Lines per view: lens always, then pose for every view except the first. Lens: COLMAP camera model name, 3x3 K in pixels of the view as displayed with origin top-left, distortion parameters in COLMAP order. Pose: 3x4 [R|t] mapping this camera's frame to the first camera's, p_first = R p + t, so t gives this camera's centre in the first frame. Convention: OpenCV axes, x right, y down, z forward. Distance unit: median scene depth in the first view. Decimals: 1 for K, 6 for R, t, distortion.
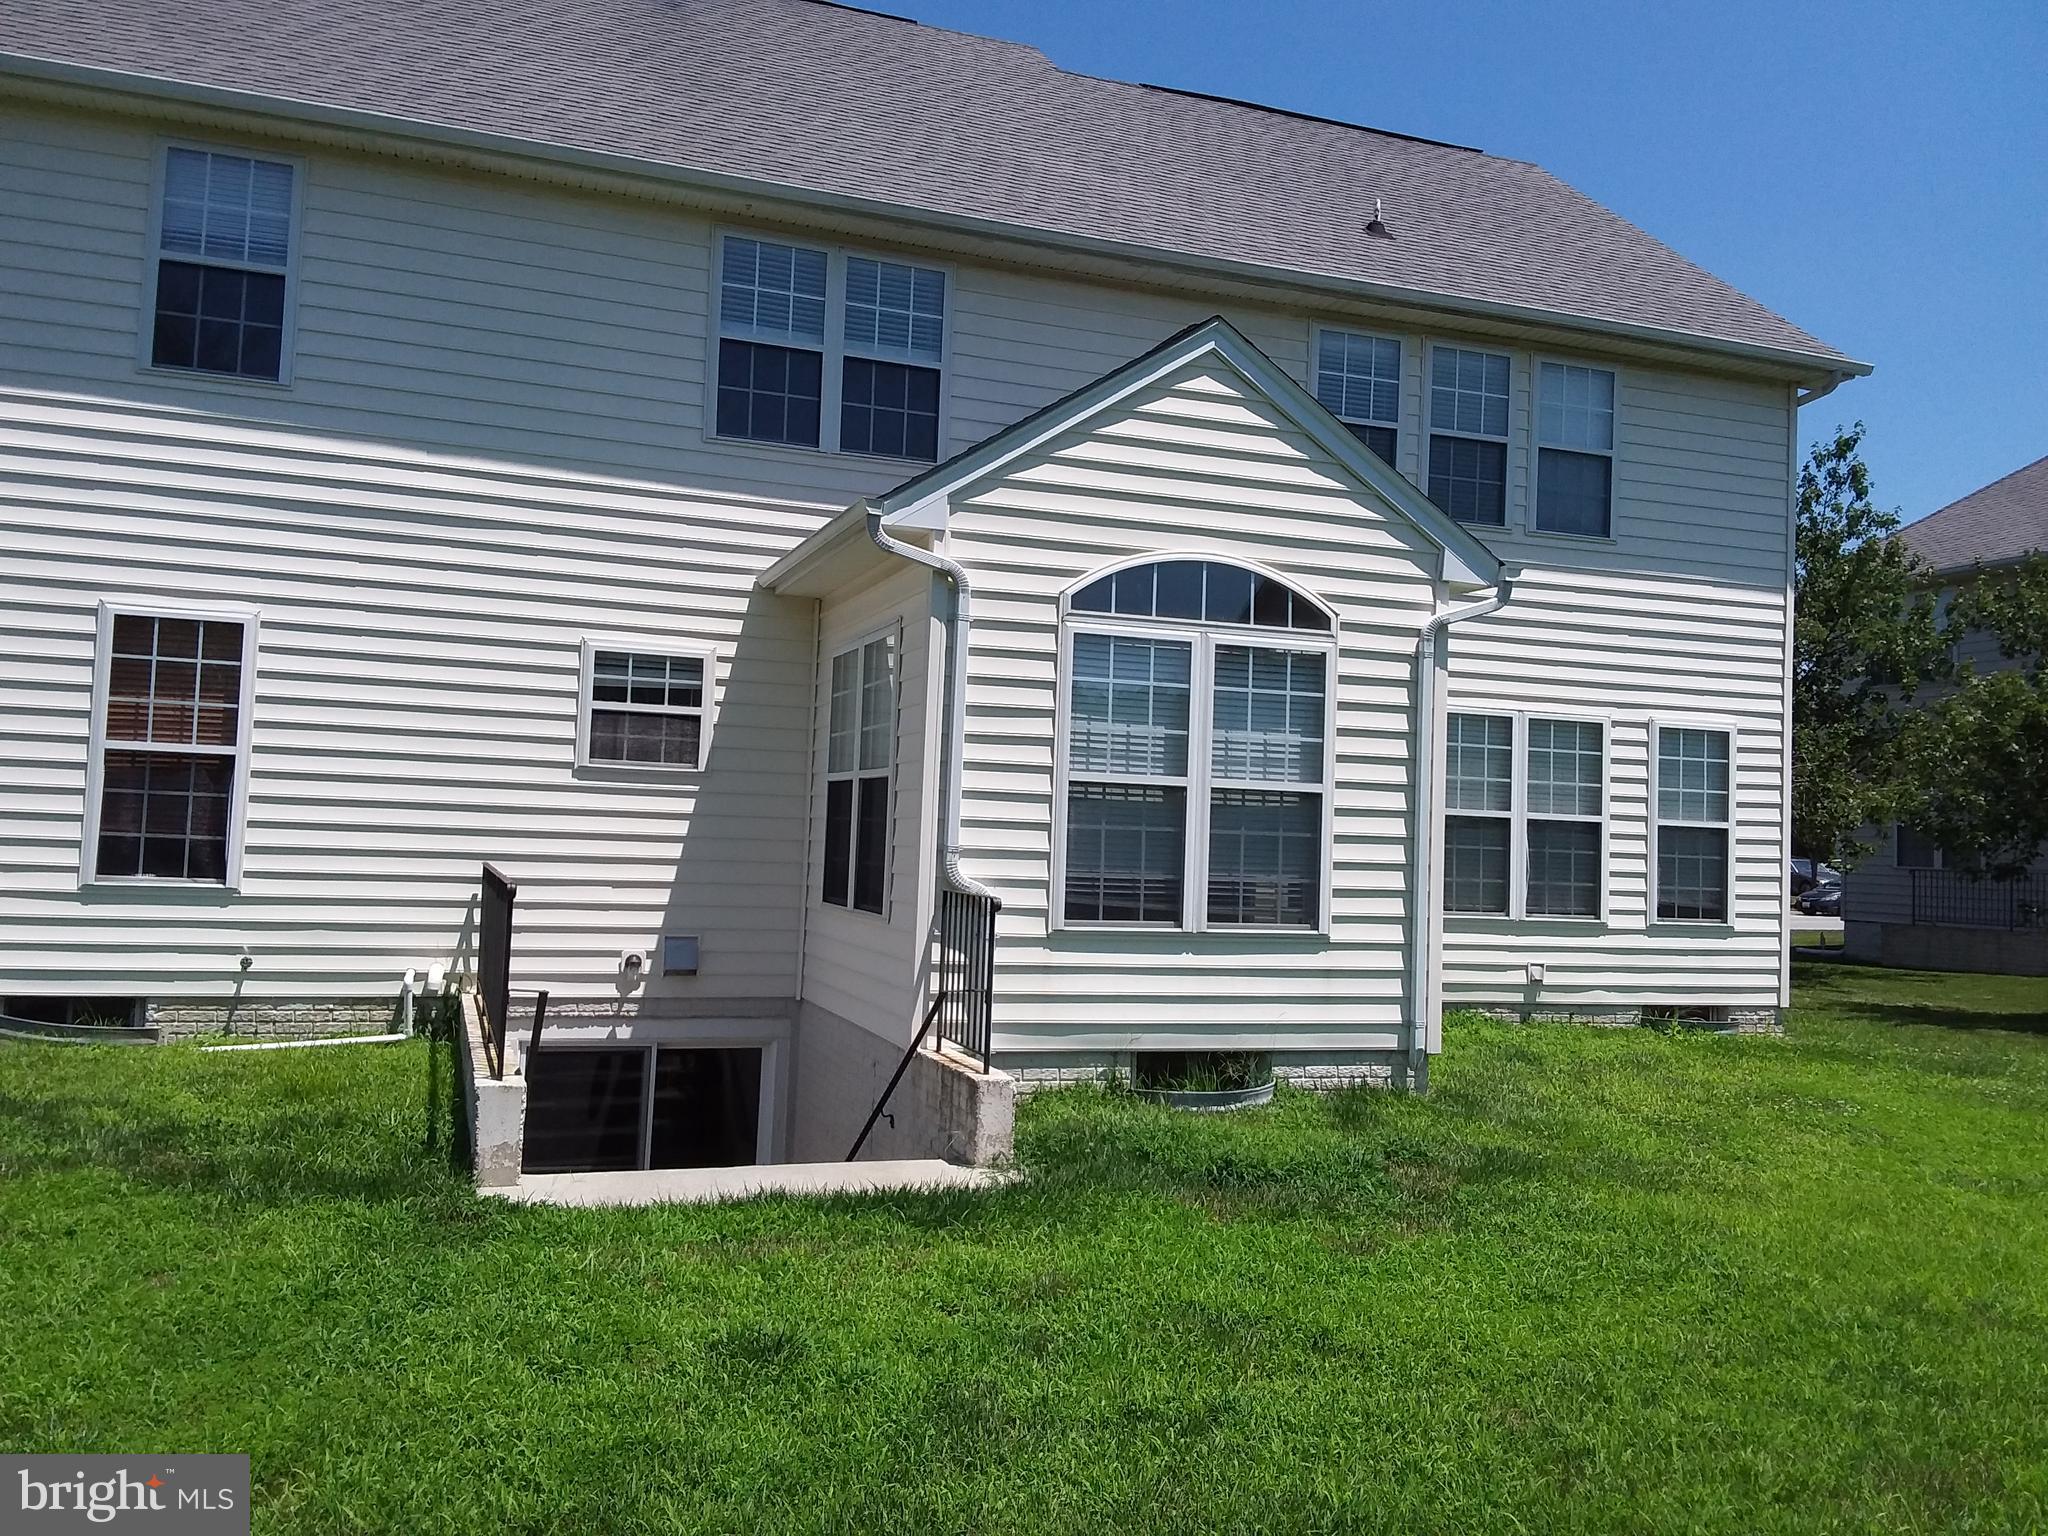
lens RADIAL K [[1660.2, 0, 995.6], [0, 1660.2, 752.0], [0, 0, 1]] dist [0.127087, -0.226466]
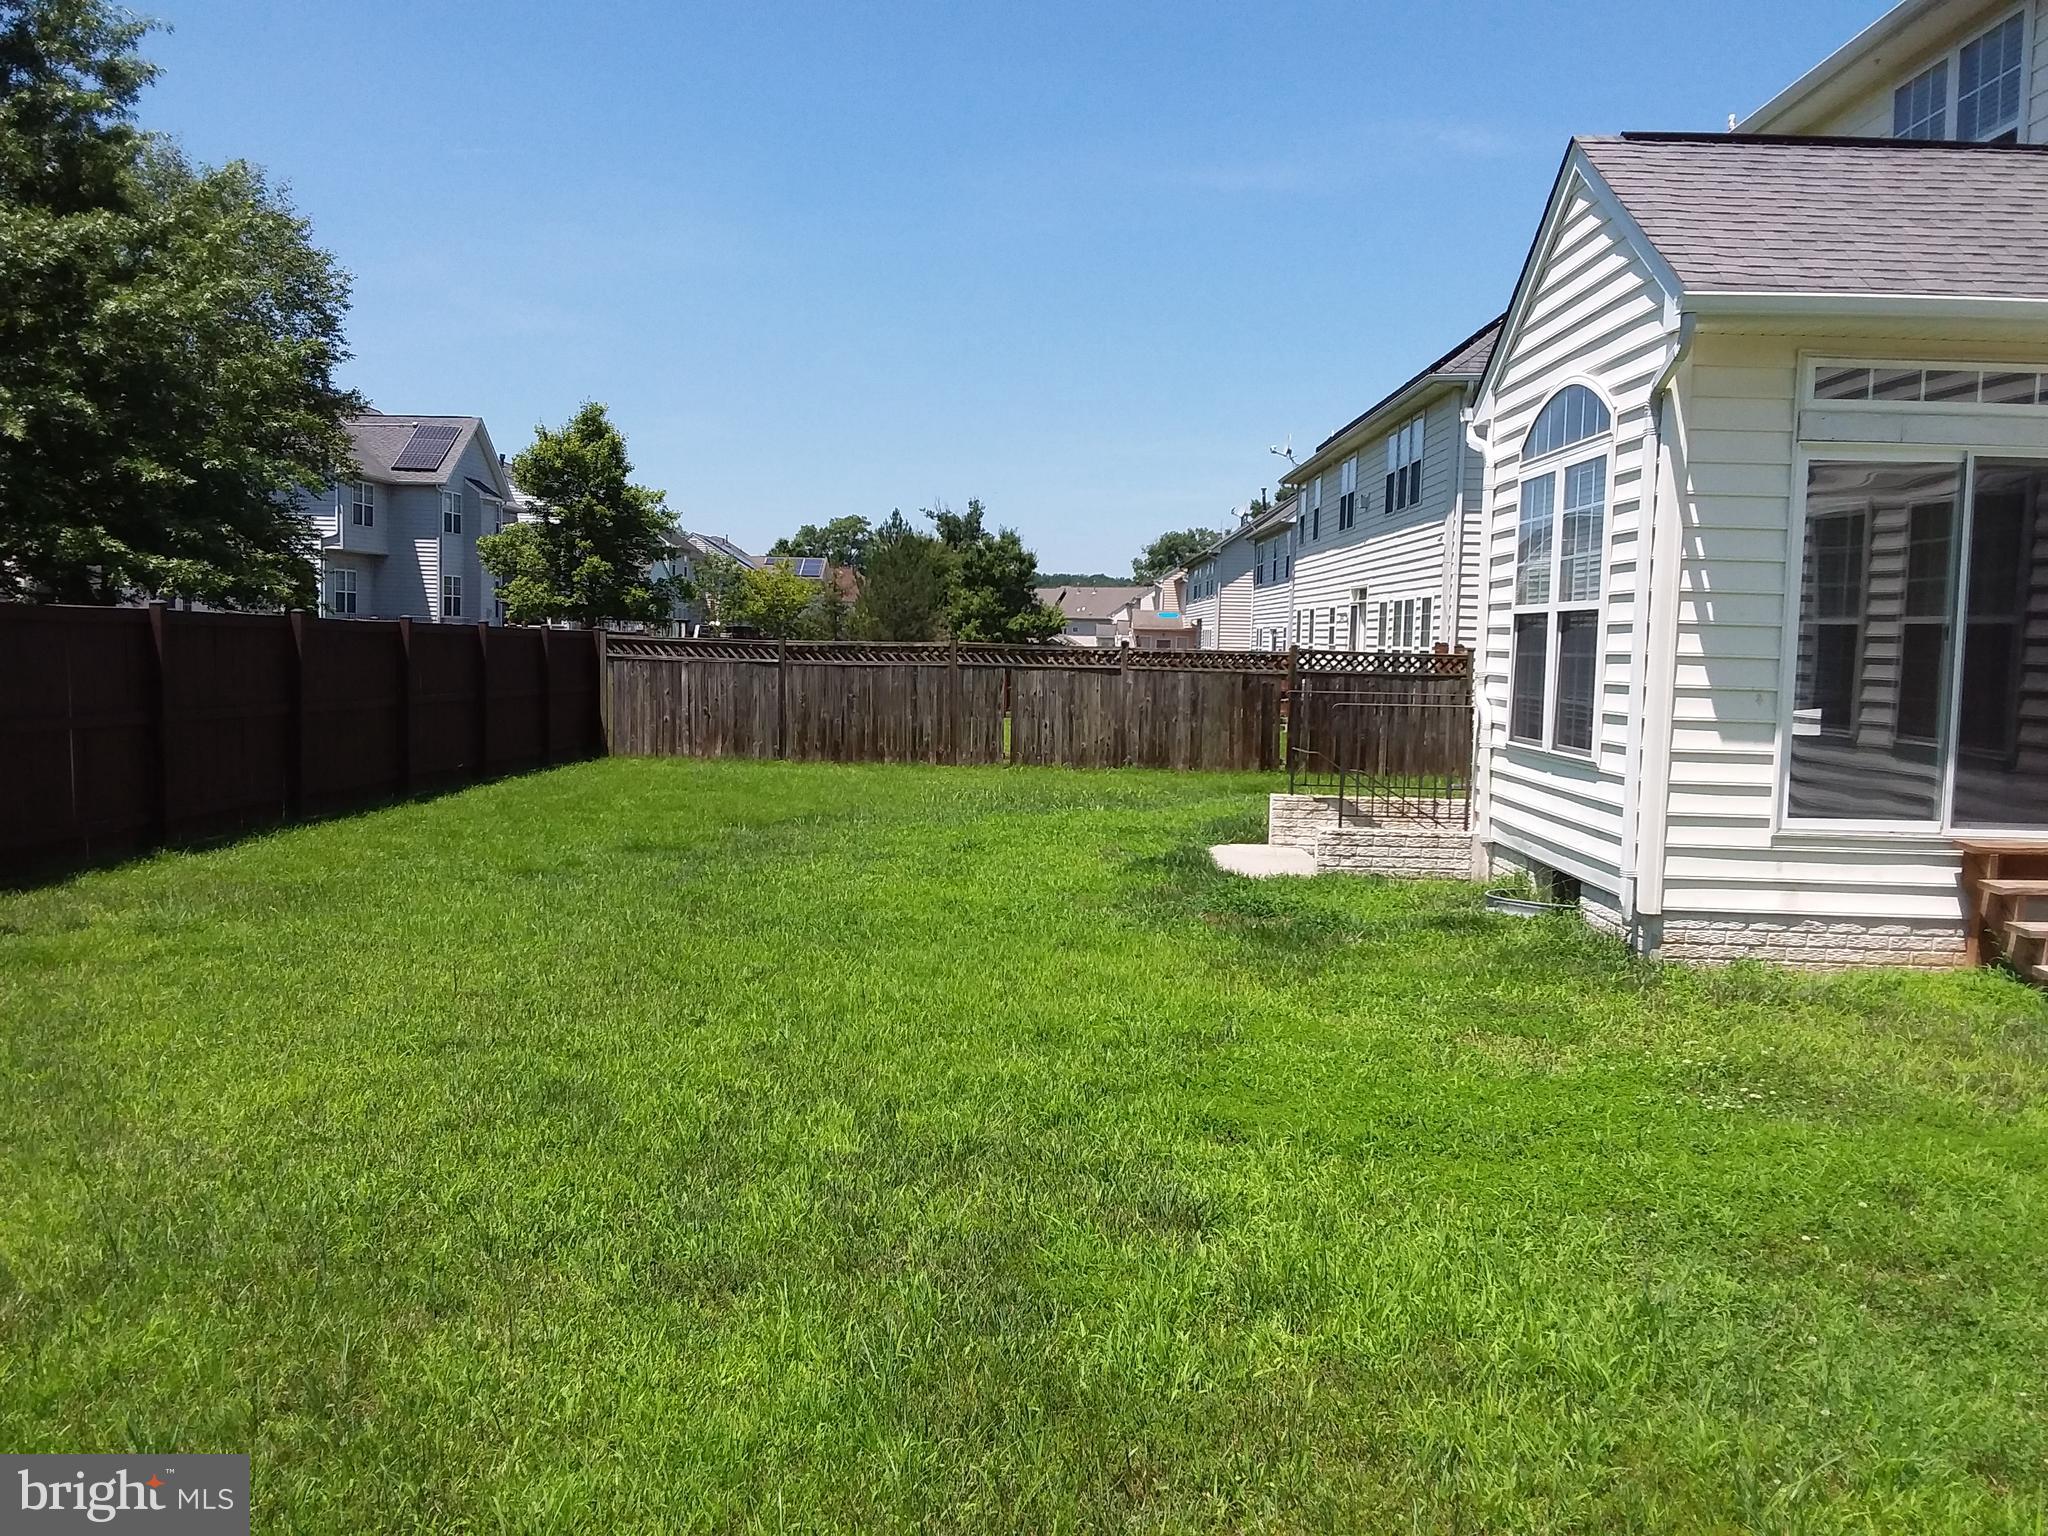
lens RADIAL K [[1660.2, 0, 995.6], [0, 1660.2, 752.0], [0, 0, 1]] dist [0.127087, -0.226466]
pose [[-0.352218, 0.019001, -0.935725, 1.078352], [0.011156, 0.999808, 0.016103, 0.077169], [0.935852, -0.004767, -0.352362, 0.921646]]
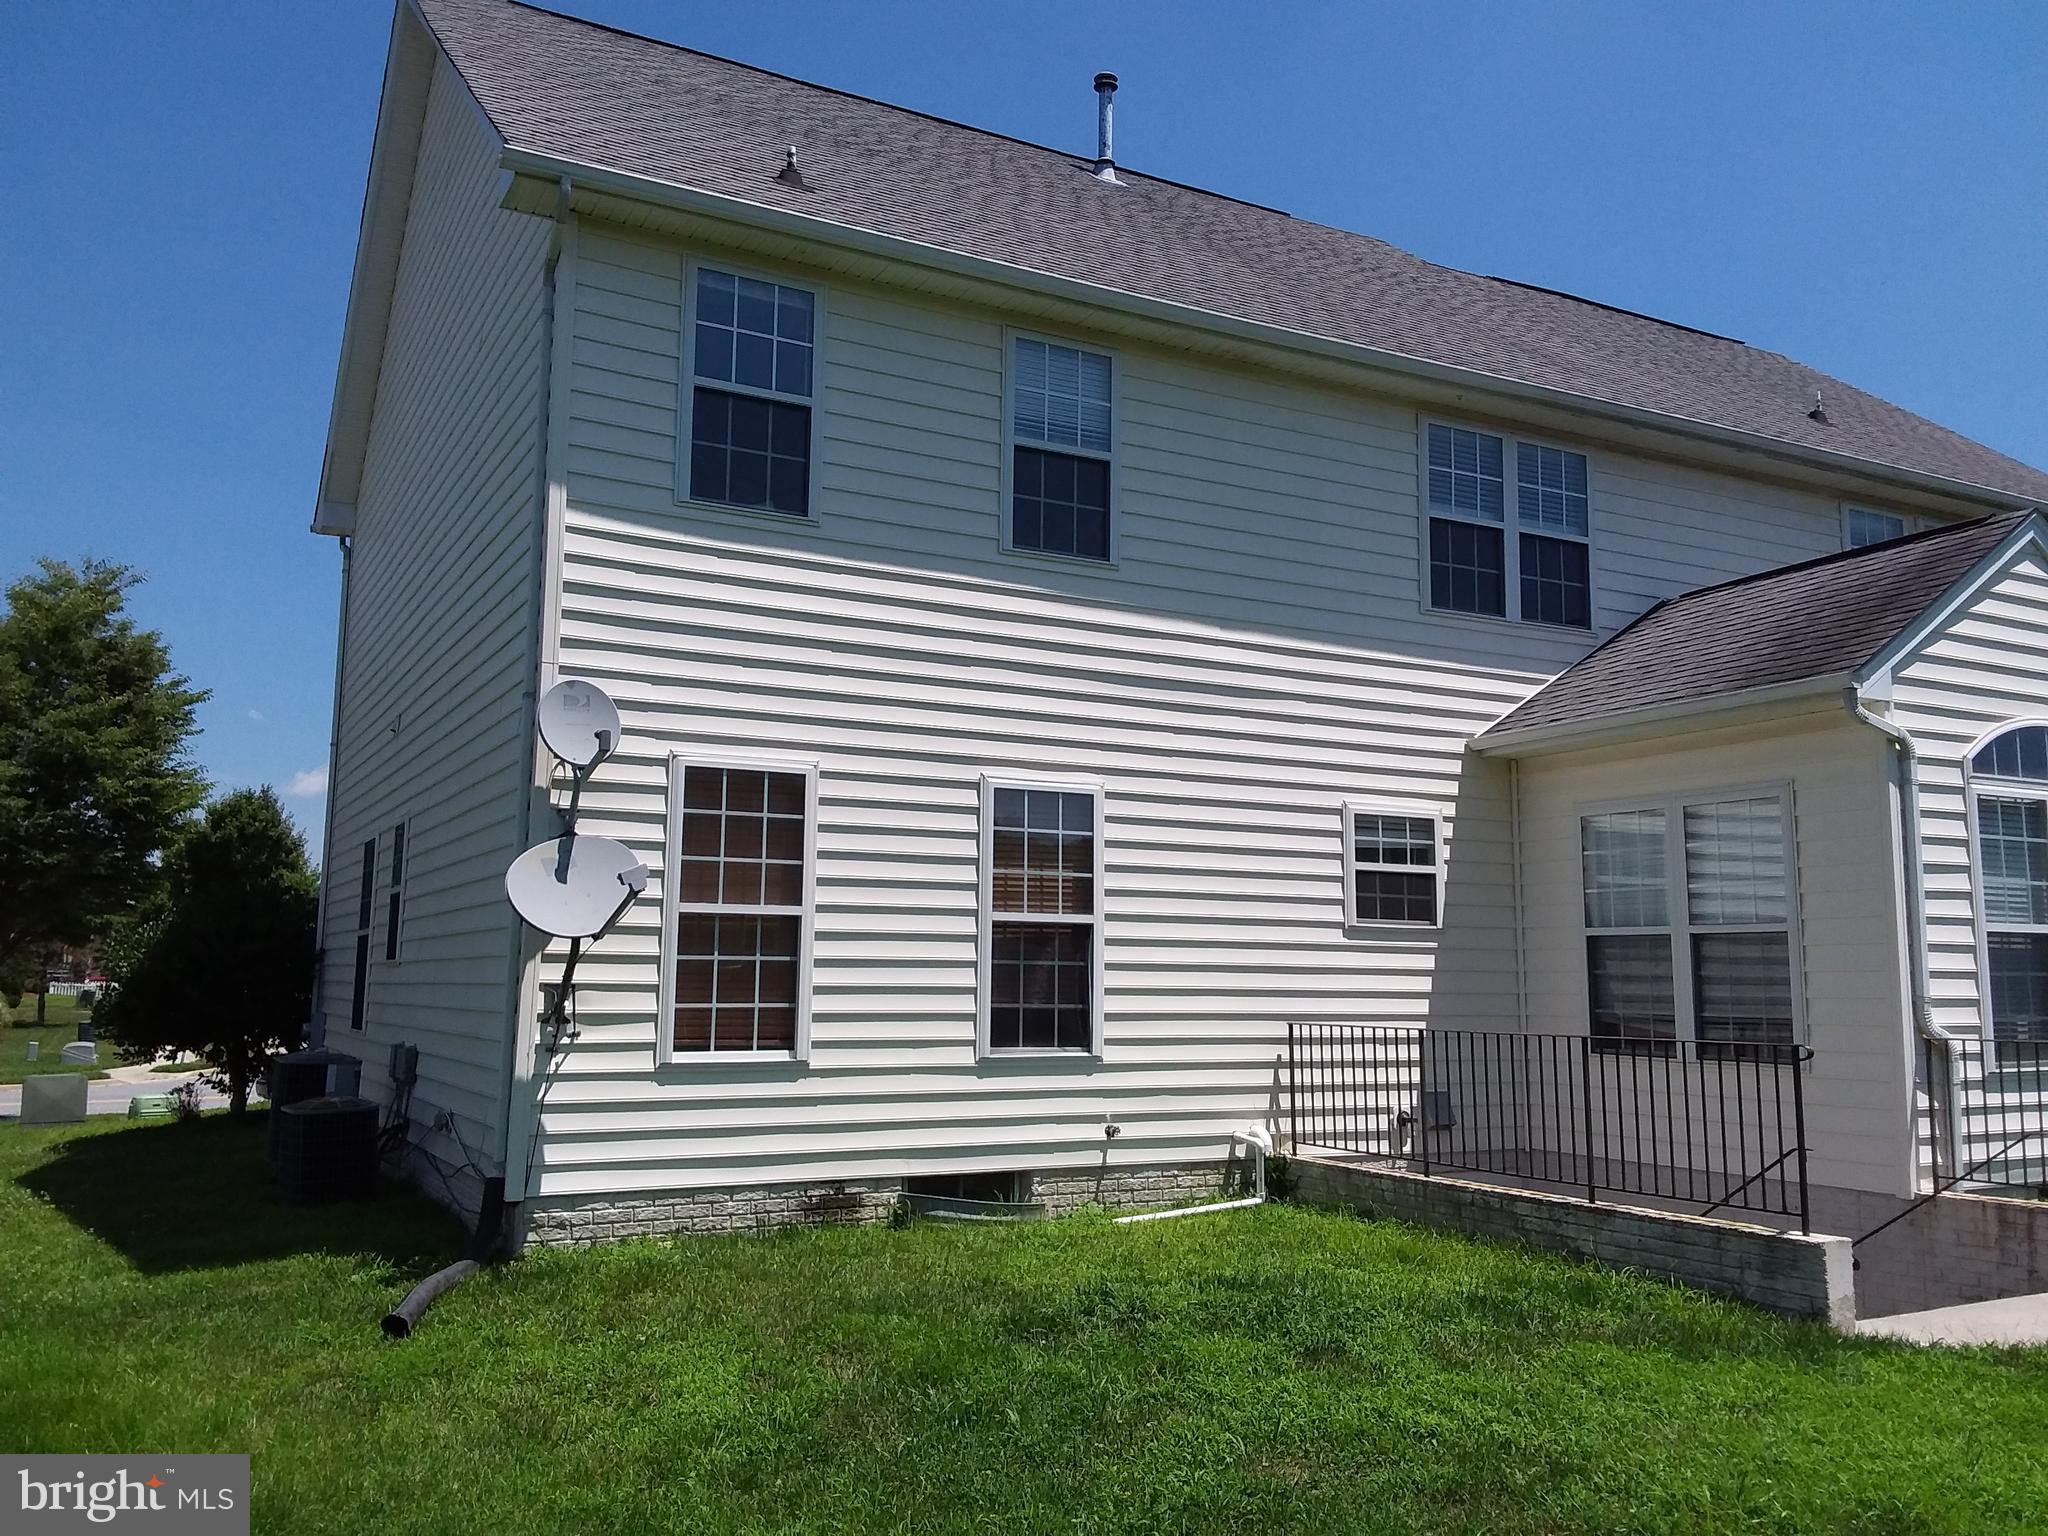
lens RADIAL K [[1660.2, 0, 995.6], [0, 1660.2, 752.0], [0, 0, 1]] dist [0.127087, -0.226466]
pose [[0.988333, -0.010317, 0.151956, -0.649339], [0.022540, 0.996625, -0.078936, -0.023045], [-0.150629, 0.081440, 0.985230, 0.009527]]
